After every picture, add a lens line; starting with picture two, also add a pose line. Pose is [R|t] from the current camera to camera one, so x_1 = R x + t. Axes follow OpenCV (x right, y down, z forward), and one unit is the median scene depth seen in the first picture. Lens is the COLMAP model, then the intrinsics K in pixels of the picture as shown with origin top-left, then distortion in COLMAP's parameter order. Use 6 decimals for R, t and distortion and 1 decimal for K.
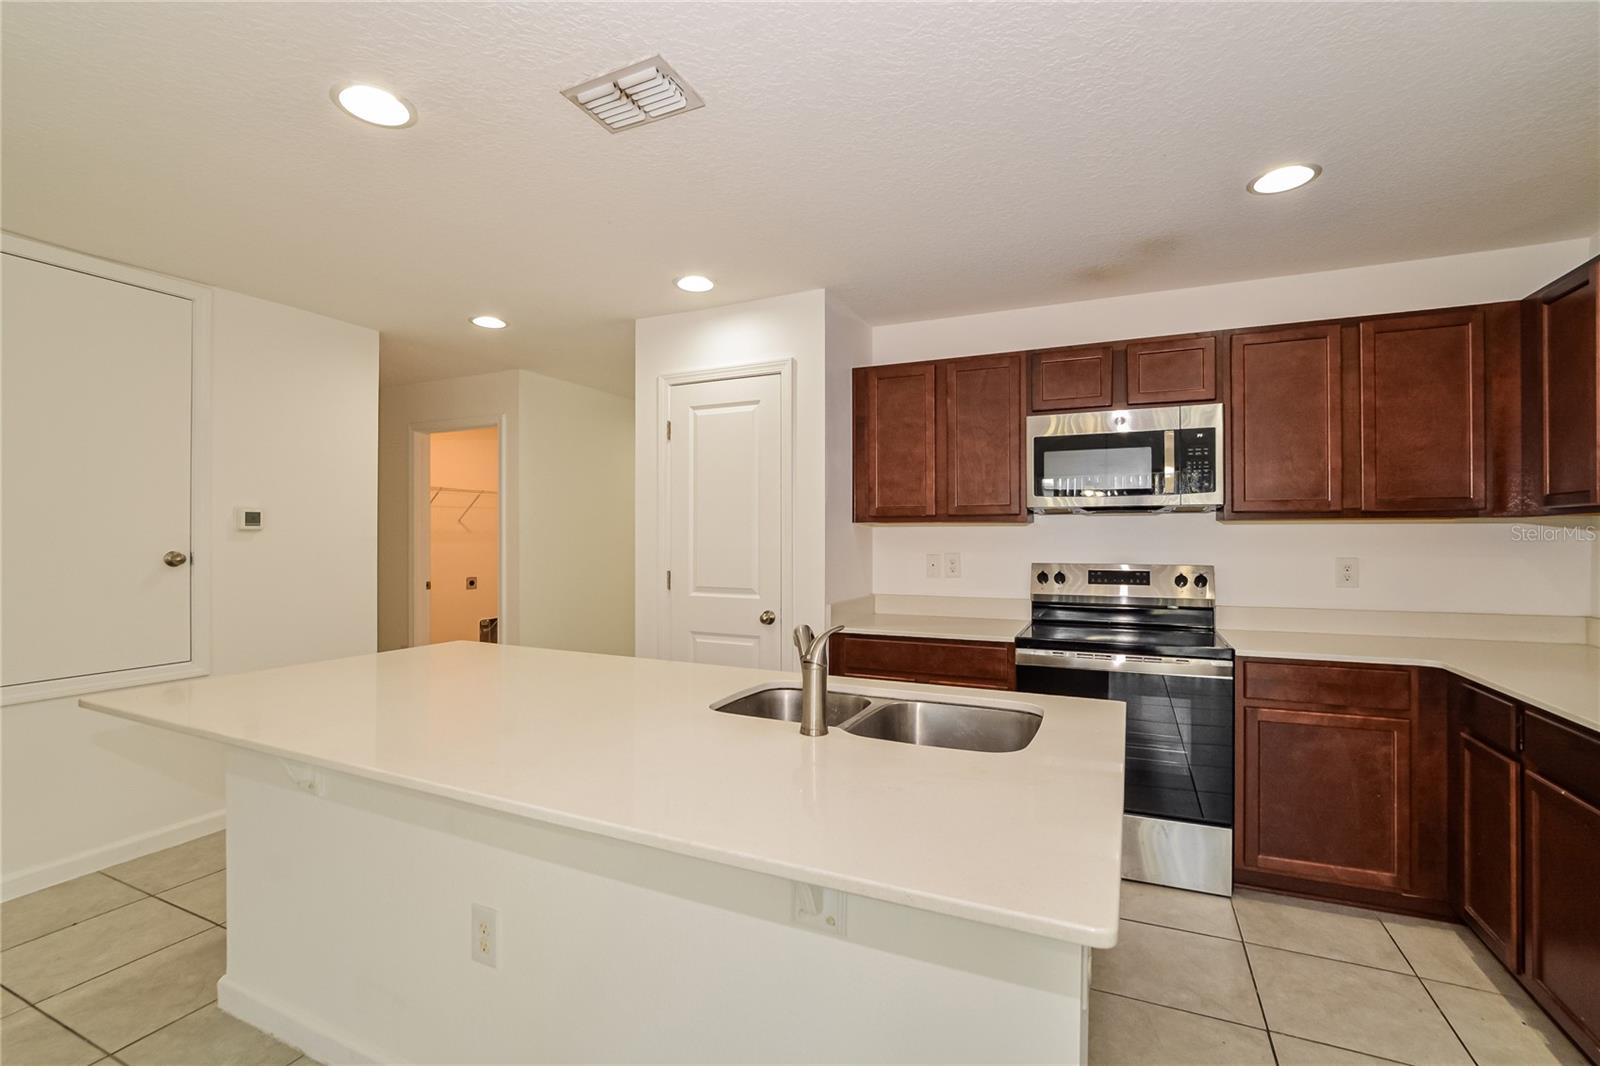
lens RADIAL K [[702.4, 0, 806.7], [0, 702.4, 528.7], [0, 0, 1]] dist [-0.001860, 0.000316]
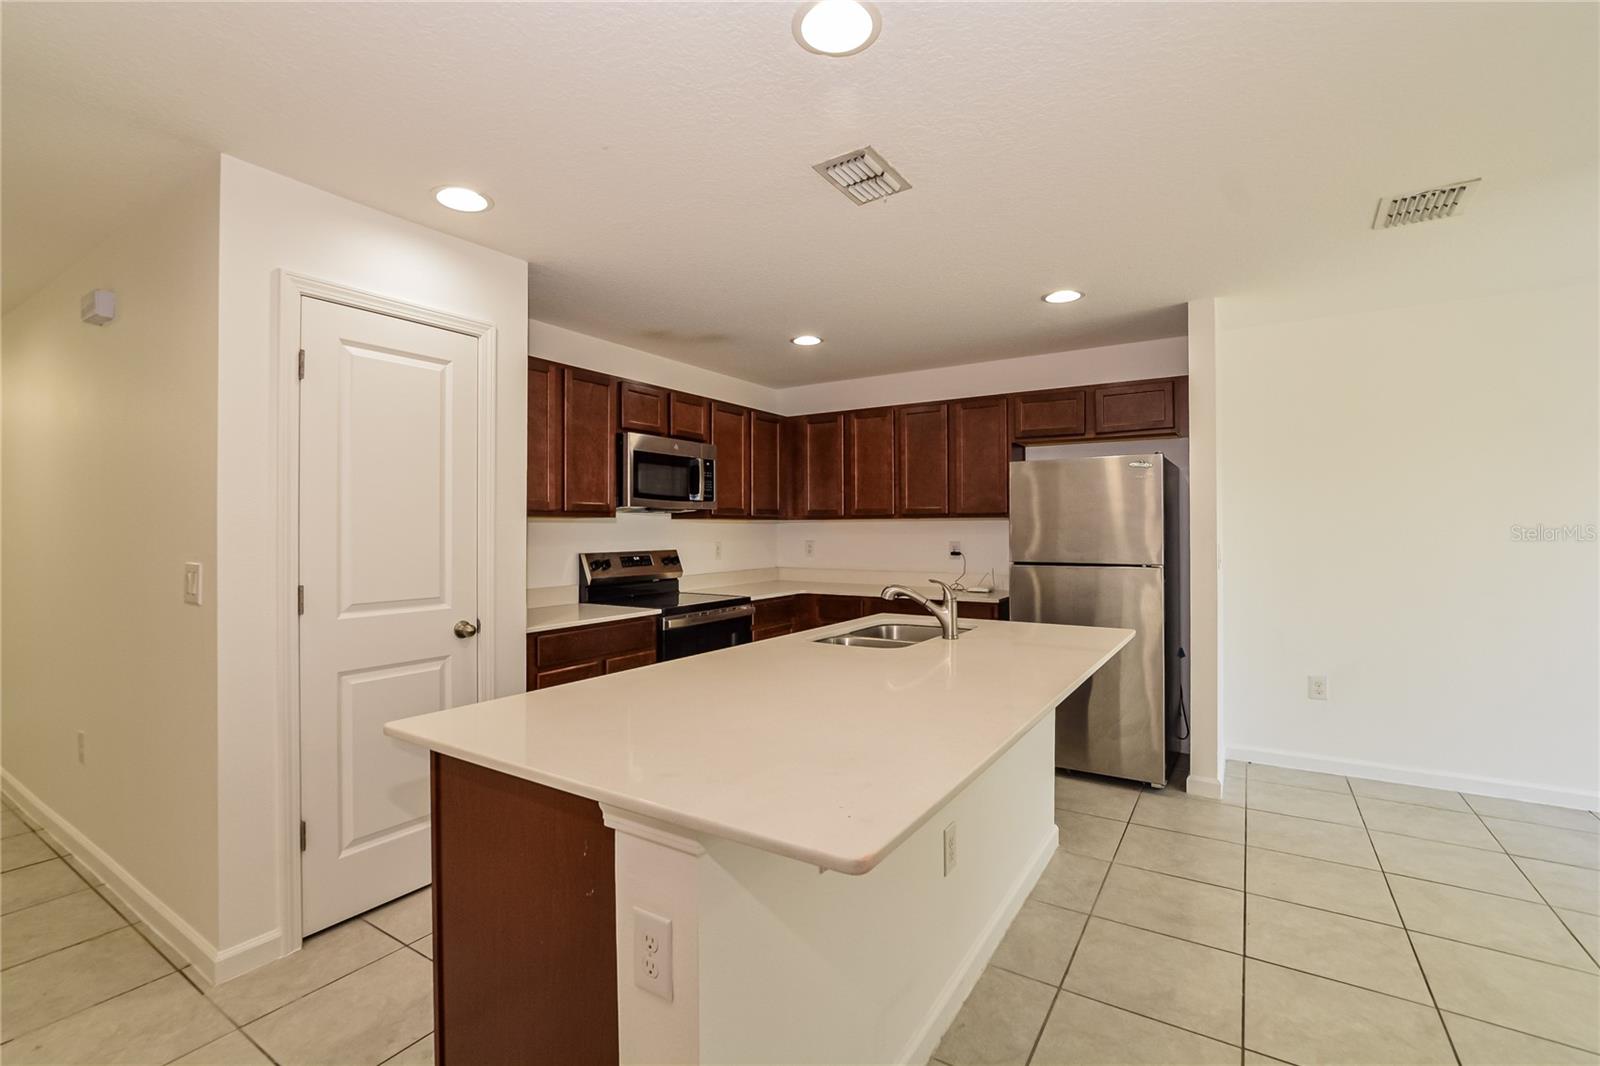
lens RADIAL K [[702.4, 0, 804.1], [0, 702.4, 519.2], [0, 0, 1]] dist [-0.001860, 0.000316]
pose [[0.146086, 0.013968, 0.989173, -0.827718], [-0.002481, 0.999902, -0.013753, 0.008344], [-0.989269, -0.000445, 0.146107, 0.500491]]
